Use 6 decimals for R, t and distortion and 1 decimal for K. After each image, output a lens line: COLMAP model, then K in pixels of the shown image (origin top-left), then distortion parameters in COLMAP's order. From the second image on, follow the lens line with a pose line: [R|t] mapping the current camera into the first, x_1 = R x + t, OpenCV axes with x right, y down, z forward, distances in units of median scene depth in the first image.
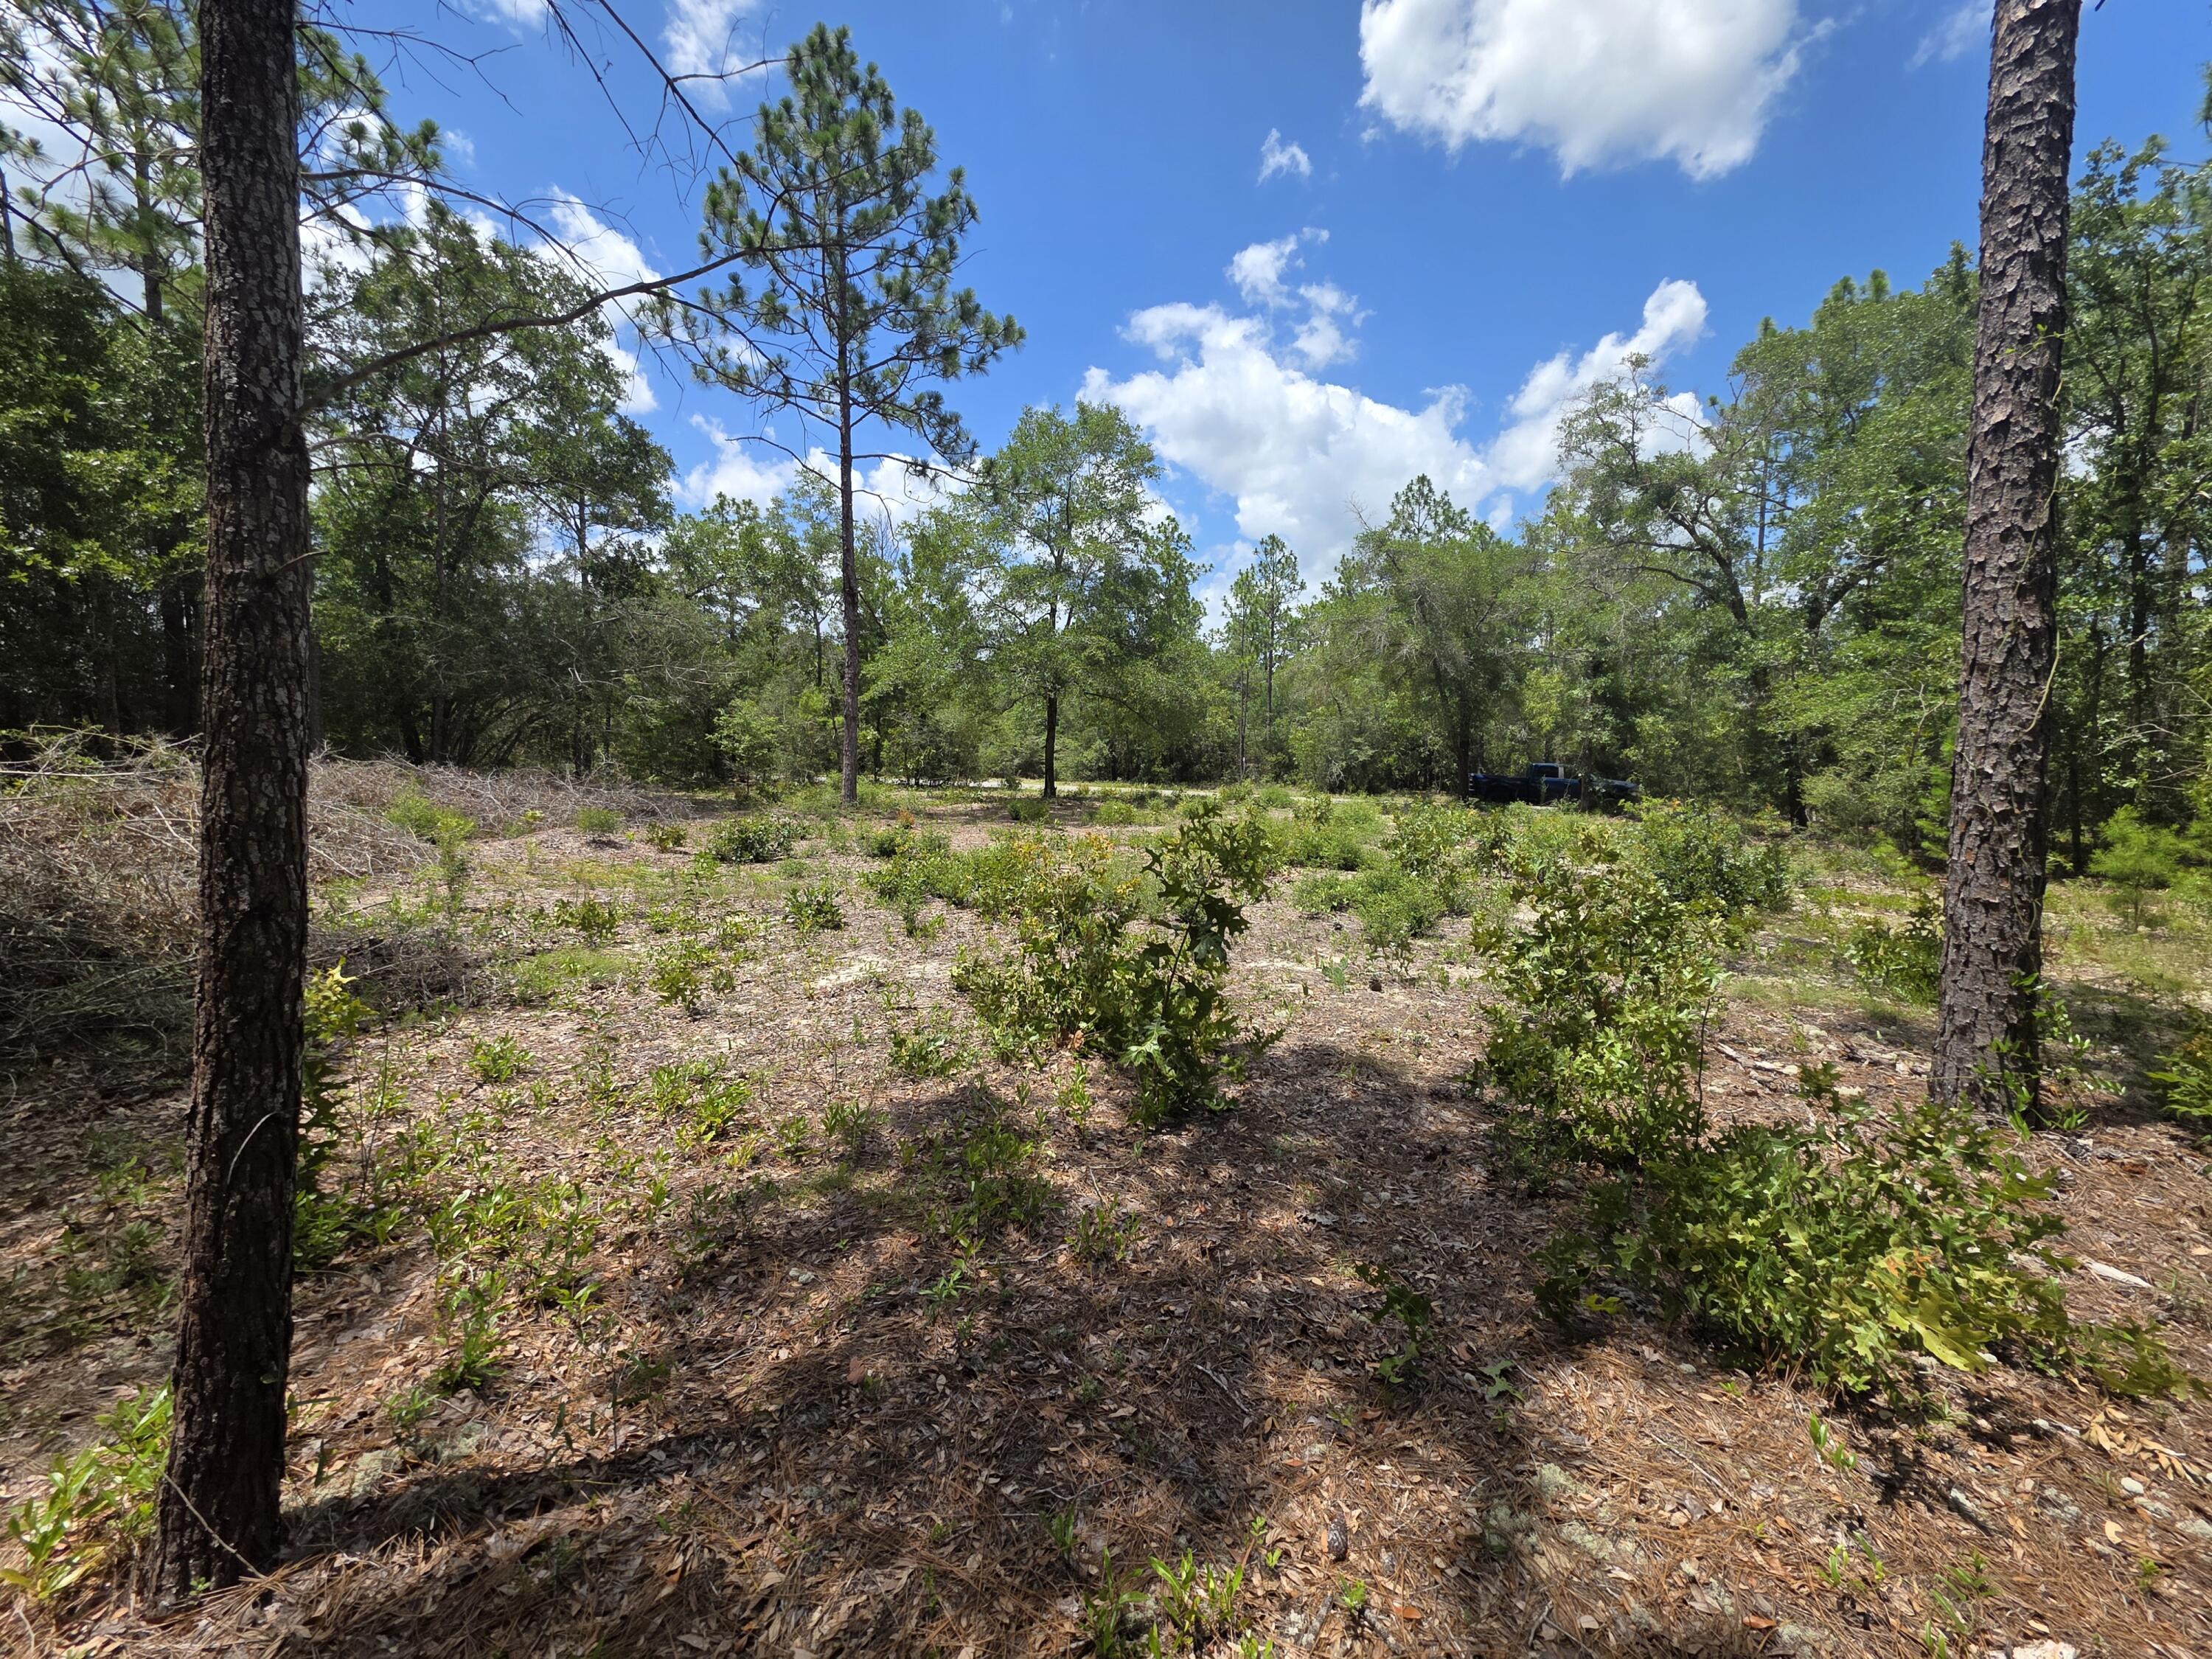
lens RADIAL K [[878.0, 0, 1116.5], [0, 878.0, 837.5], [0, 0, 1]] dist [-0.009278, -0.000243]
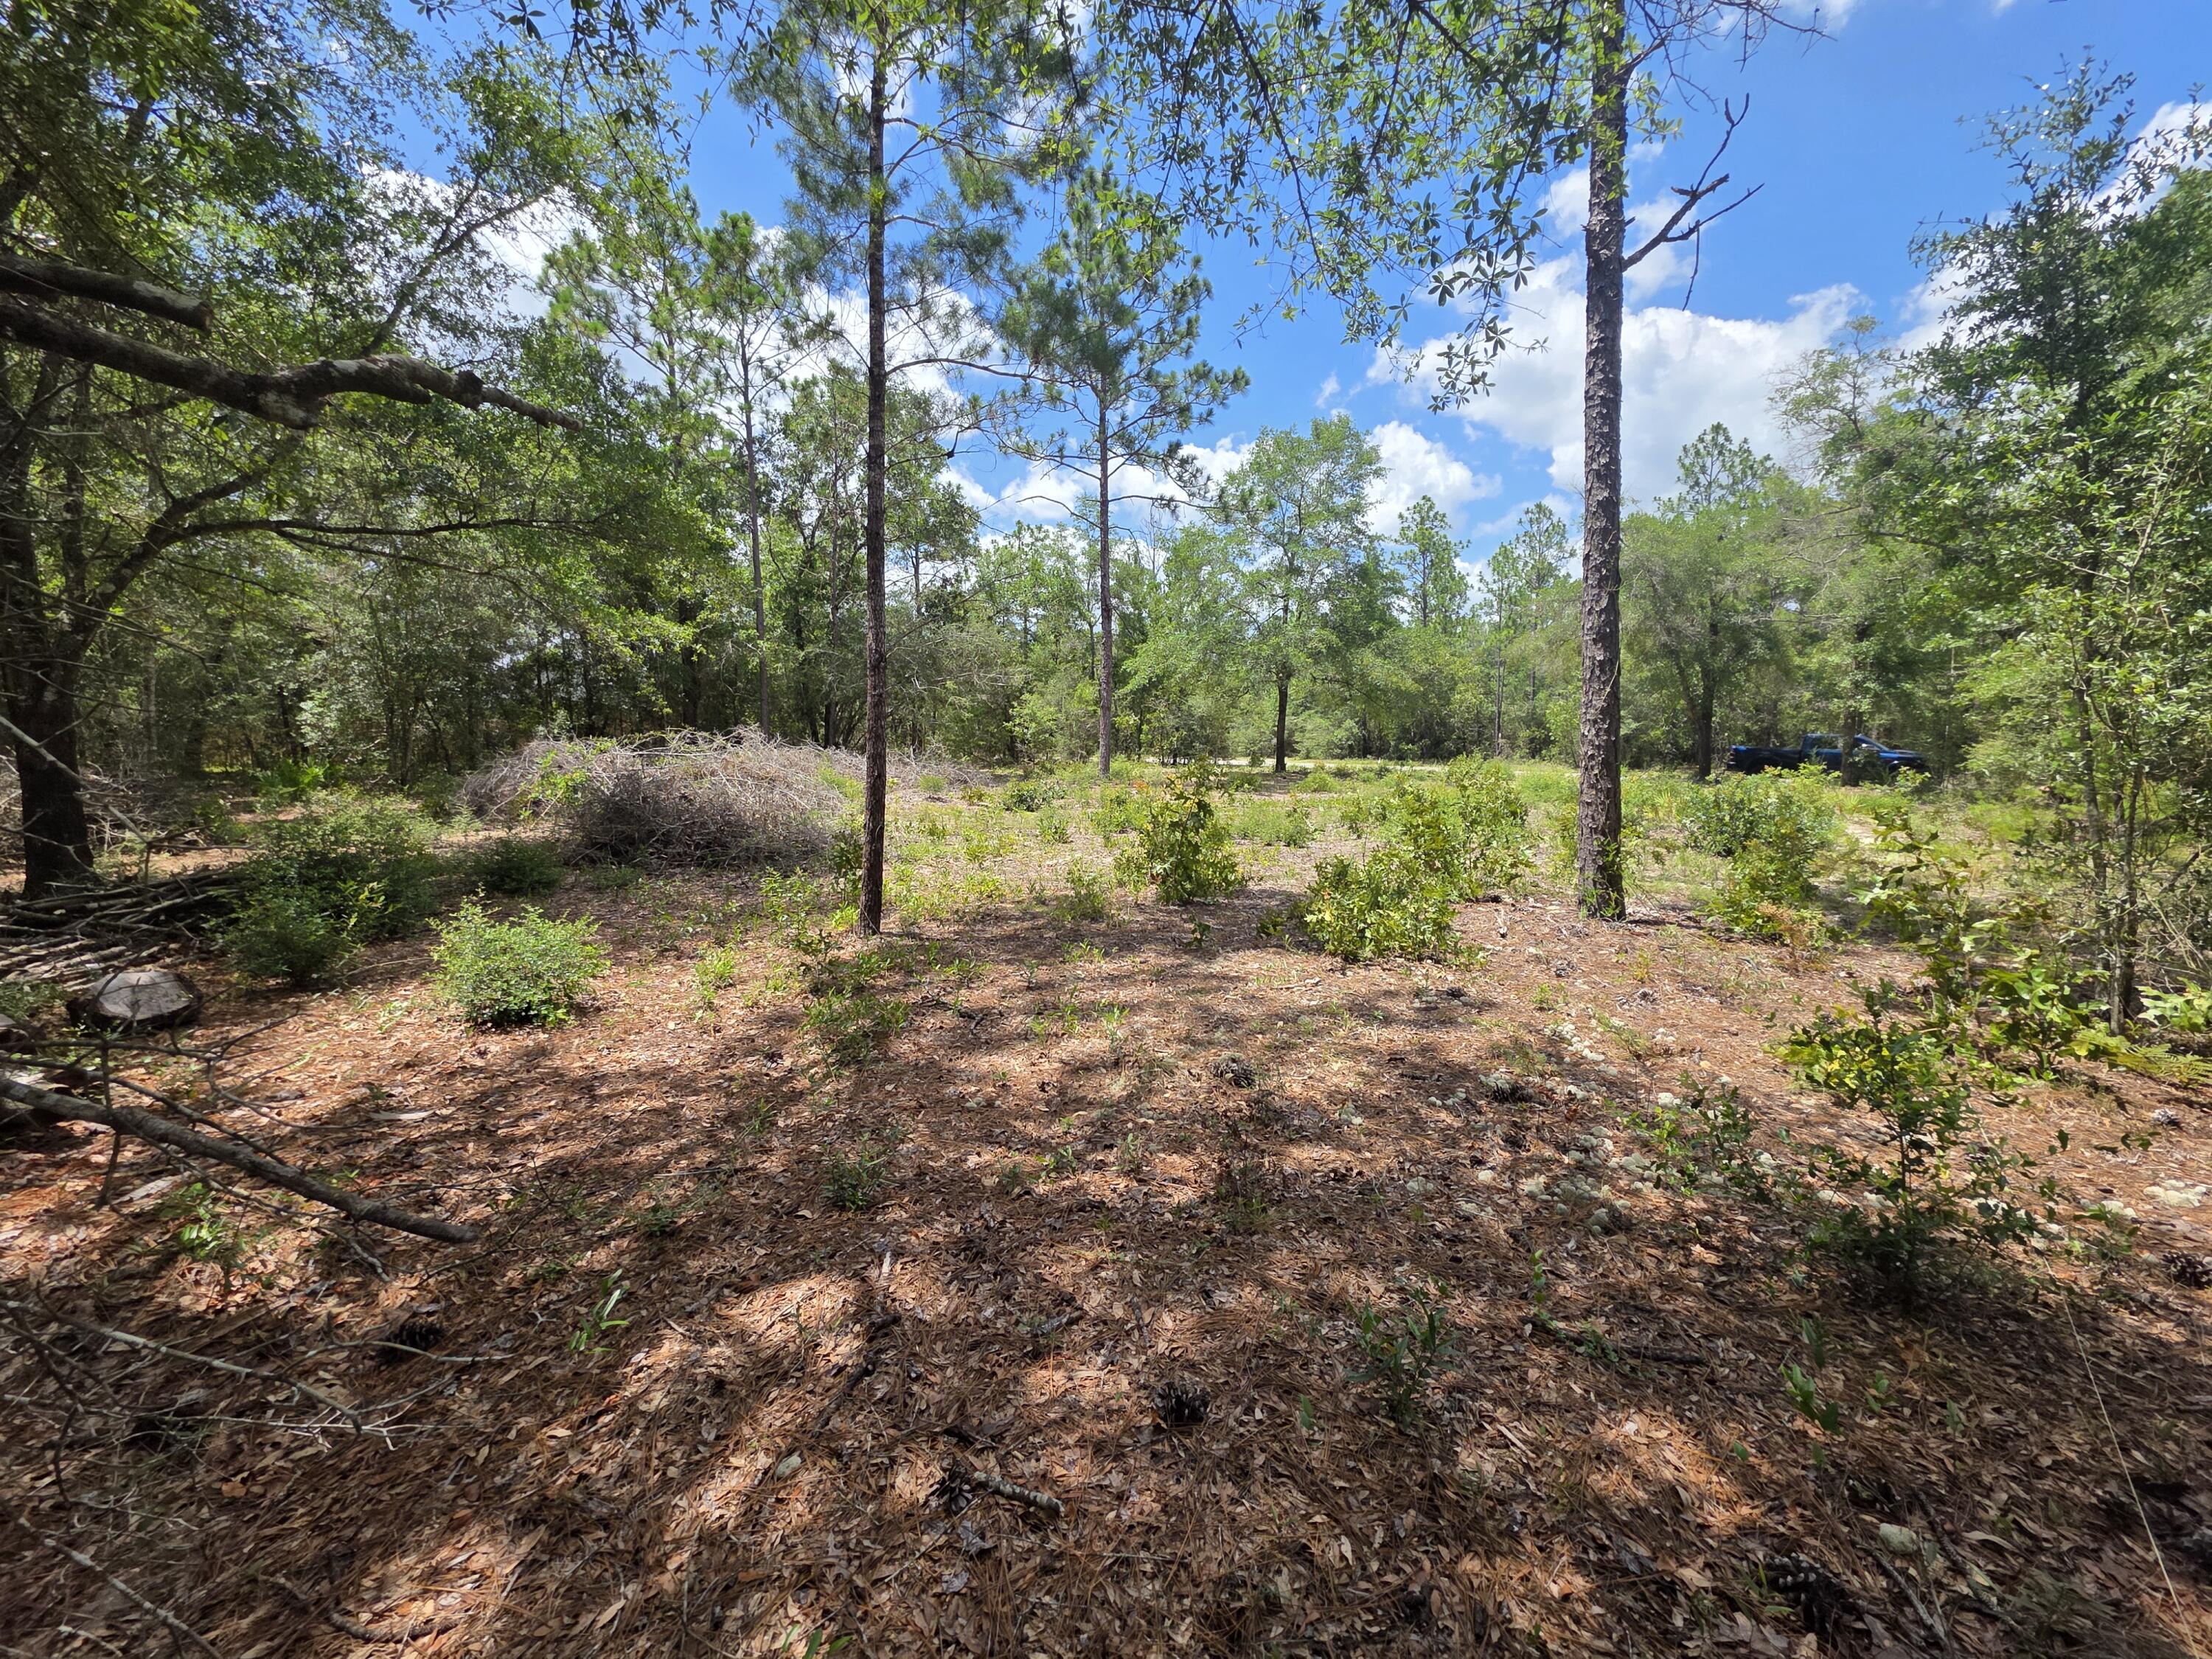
lens RADIAL K [[878.0, 0, 1101.1], [0, 878.0, 821.3], [0, 0, 1]] dist [-0.009278, -0.000243]
pose [[0.945517, 0.012996, -0.325313, 0.072758], [-0.012064, 0.999915, 0.004882, 0.014354], [0.325349, -0.000692, 0.945594, -0.139453]]
